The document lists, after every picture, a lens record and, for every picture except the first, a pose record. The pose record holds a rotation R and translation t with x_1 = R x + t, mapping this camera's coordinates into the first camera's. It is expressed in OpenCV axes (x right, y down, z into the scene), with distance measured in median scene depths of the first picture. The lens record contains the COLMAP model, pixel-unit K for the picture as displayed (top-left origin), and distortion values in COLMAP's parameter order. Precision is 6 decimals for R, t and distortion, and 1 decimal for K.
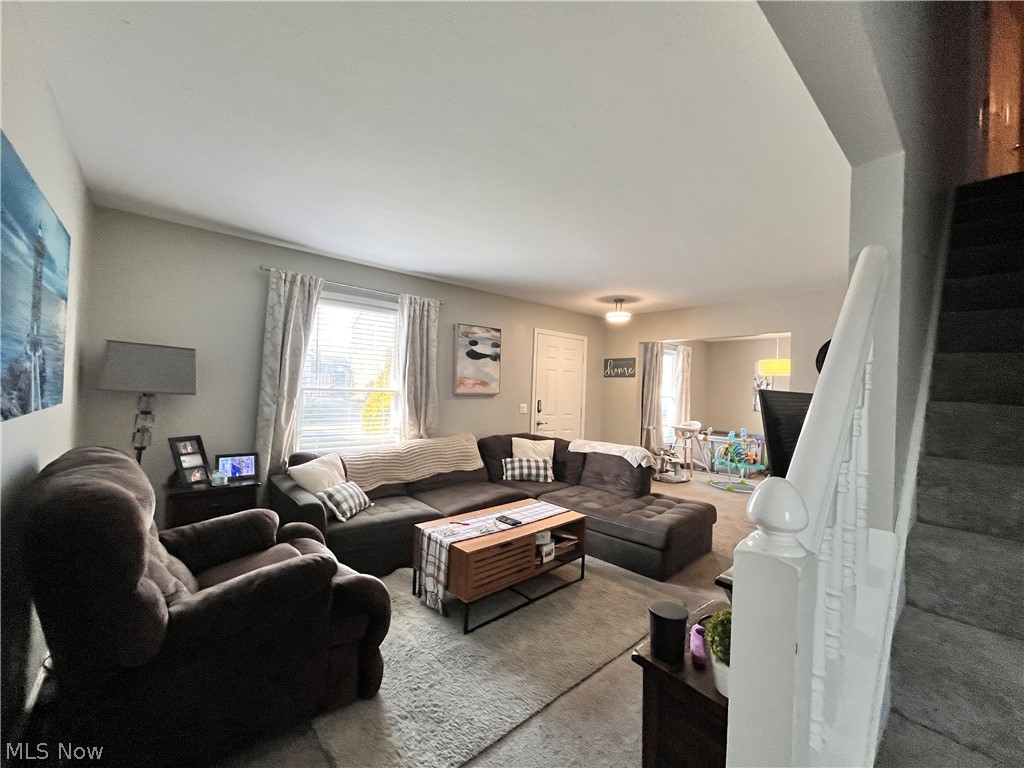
lens RADIAL K [[416.3, 0, 509.6], [0, 416.3, 379.4], [0, 0, 1]] dist [0.001548, 0.000044]
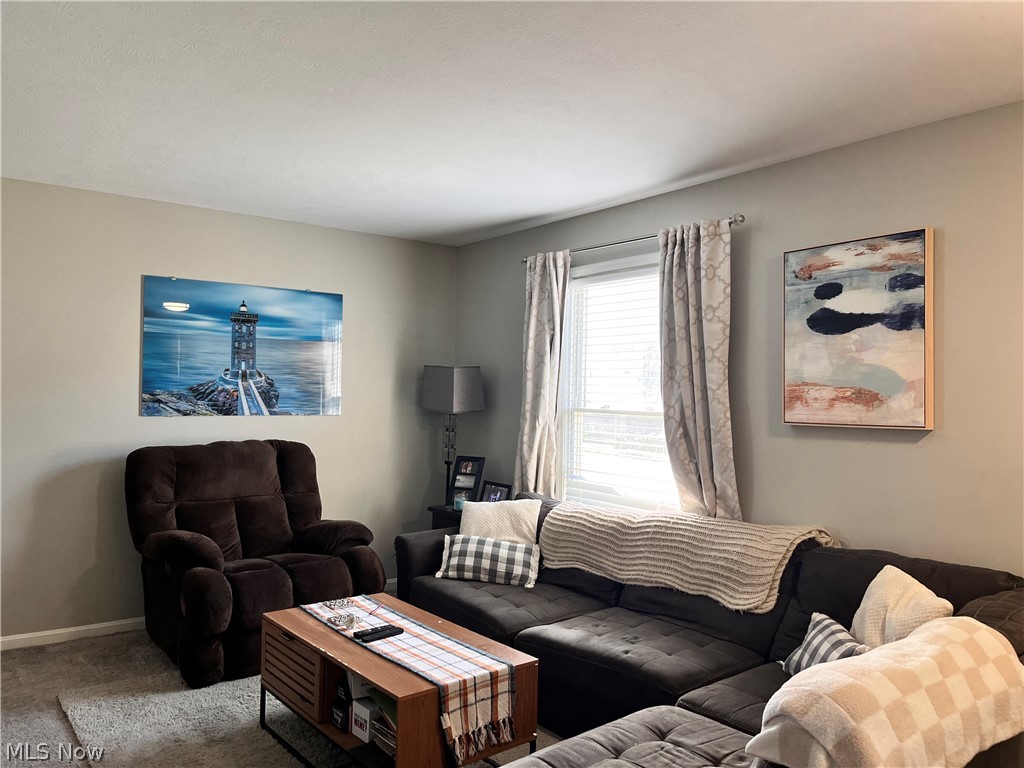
lens RADIAL K [[766.2, 0, 509.2], [0, 766.2, 385.3], [0, 0, 1]] dist [0.050809, -0.029608]
pose [[-0.073322, -0.043627, -0.996354, 0.646929], [-0.004369, 0.999047, -0.043424, 0.030740], [0.997299, 0.001169, -0.073443, 0.782505]]
